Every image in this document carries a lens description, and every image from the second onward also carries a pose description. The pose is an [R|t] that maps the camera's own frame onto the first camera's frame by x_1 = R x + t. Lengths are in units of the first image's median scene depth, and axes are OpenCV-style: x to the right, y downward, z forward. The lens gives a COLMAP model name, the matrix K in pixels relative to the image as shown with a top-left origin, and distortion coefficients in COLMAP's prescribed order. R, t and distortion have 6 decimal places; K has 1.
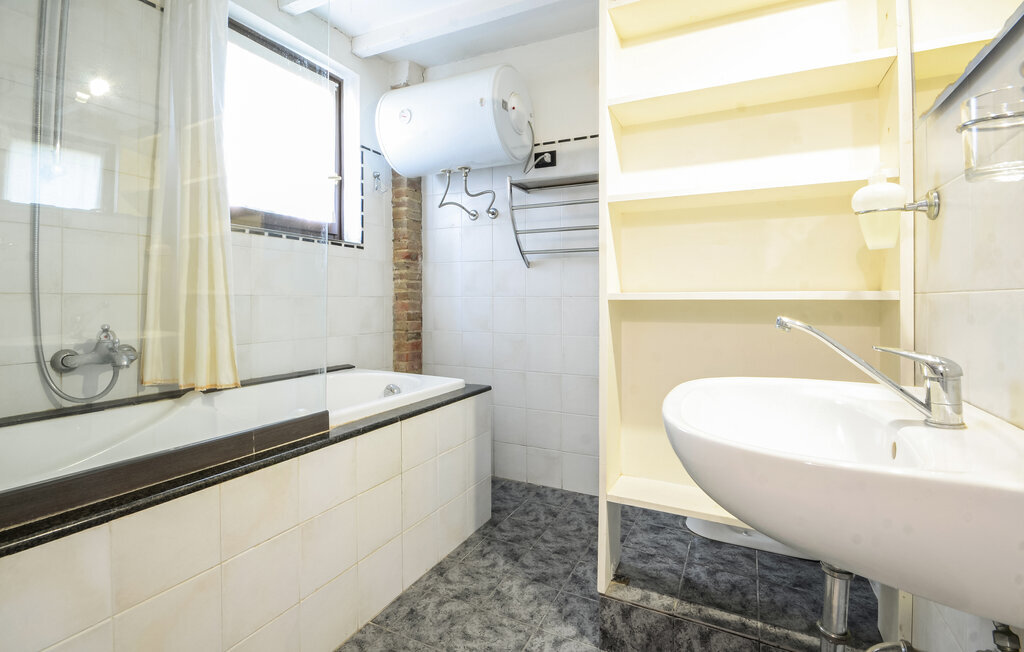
lens RADIAL K [[472.1, 0, 508.7], [0, 472.1, 301.3], [0, 0, 1]] dist [0.001047, 0.000271]
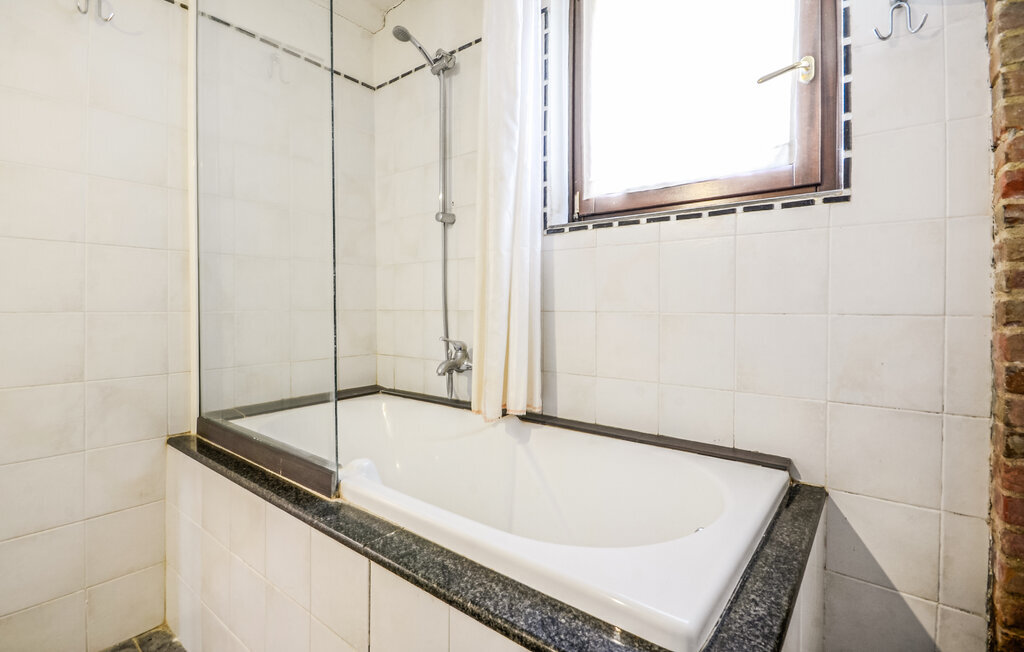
lens RADIAL K [[472.1, 0, 508.7], [0, 472.1, 301.3], [0, 0, 1]] dist [0.001047, 0.000271]
pose [[-0.202776, 0.012580, -0.979144, 0.237167], [0.012499, 0.999869, 0.010258, -0.045686], [0.979145, -0.010158, -0.202907, 1.175920]]
